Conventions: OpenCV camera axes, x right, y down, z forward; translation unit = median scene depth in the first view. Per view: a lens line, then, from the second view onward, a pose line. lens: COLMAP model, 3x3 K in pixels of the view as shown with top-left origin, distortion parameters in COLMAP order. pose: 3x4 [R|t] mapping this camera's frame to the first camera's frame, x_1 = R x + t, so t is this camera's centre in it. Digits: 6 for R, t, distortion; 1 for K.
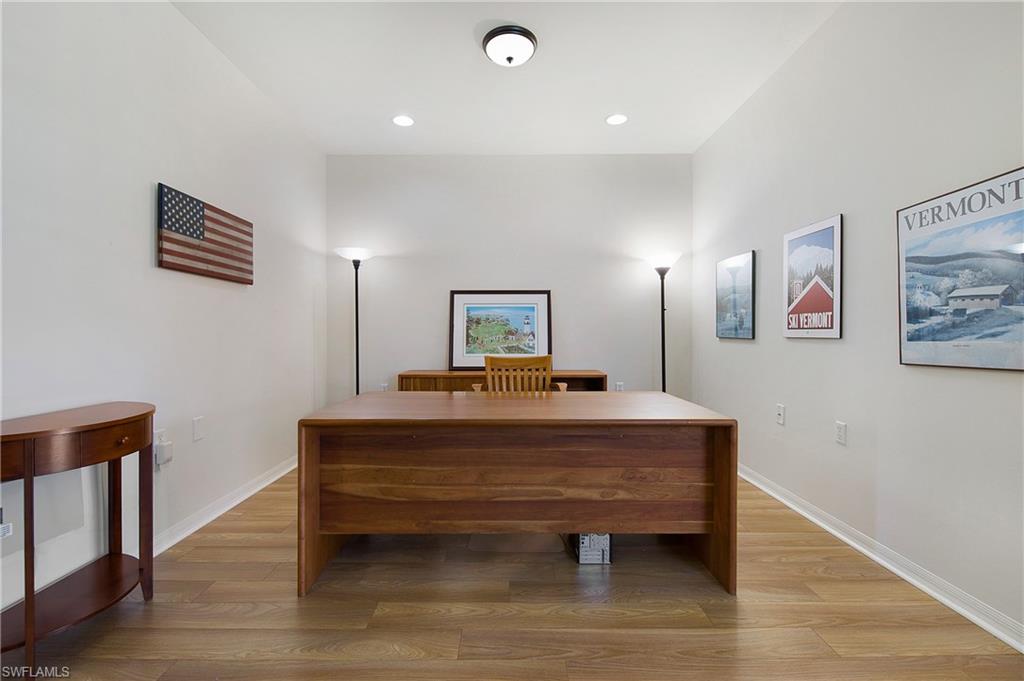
lens RADIAL K [[416.7, 0, 512.0], [0, 416.7, 325.8], [0, 0, 1]] dist [0.000015, -0.000065]
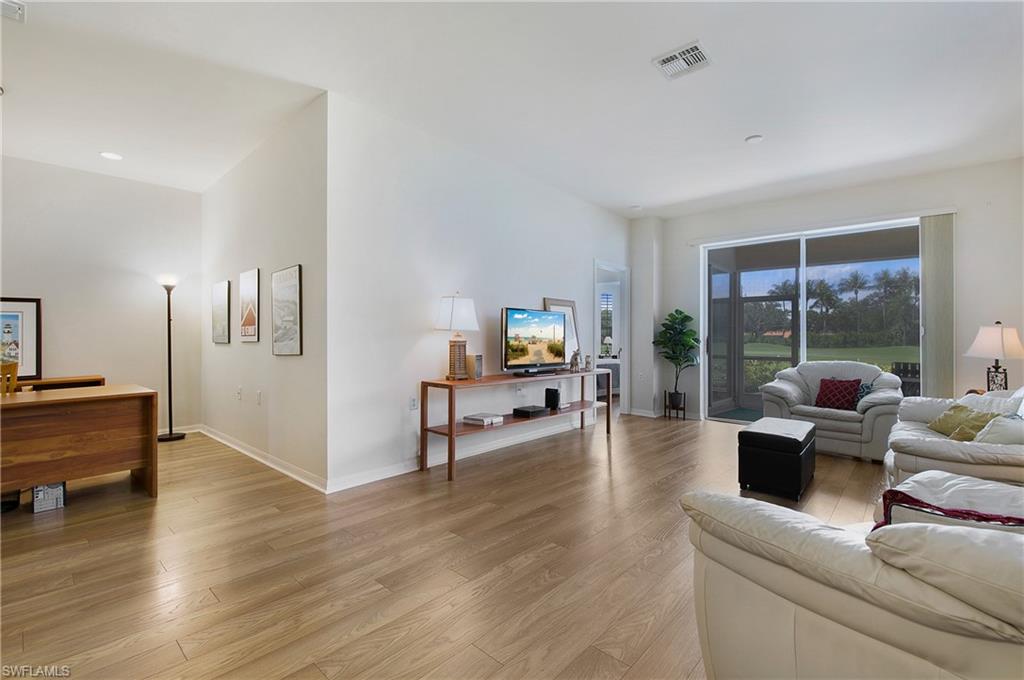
lens RADIAL K [[458.1, 0, 512.5], [0, 458.1, 329.6], [0, 0, 1]] dist [0.000829, -0.008552]
pose [[0.690376, -0.001815, 0.723448, 0.168582], [0.002632, 0.999997, -0.000003, -0.016728], [-0.723446, 0.001906, 0.690378, -1.091645]]
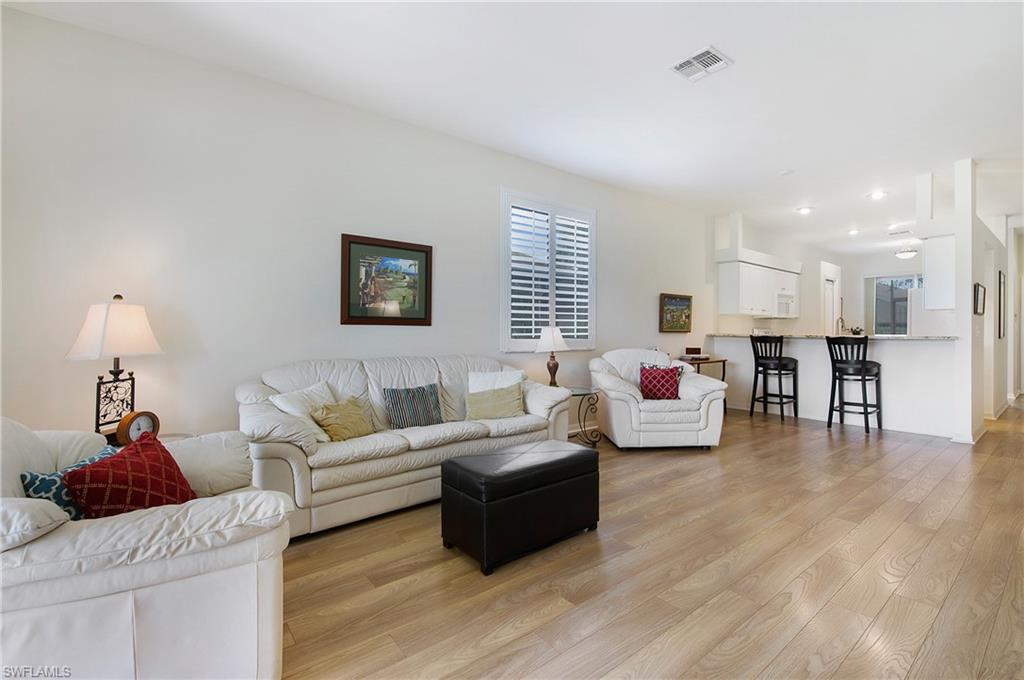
lens RADIAL K [[458.1, 0, 512.5], [0, 458.1, 329.6], [0, 0, 1]] dist [0.000829, -0.008552]
pose [[-0.817988, -0.008473, -0.575172, 2.879559], [-0.014639, 0.999874, 0.006090, 0.017313], [0.575049, 0.013401, -0.818010, 0.325880]]
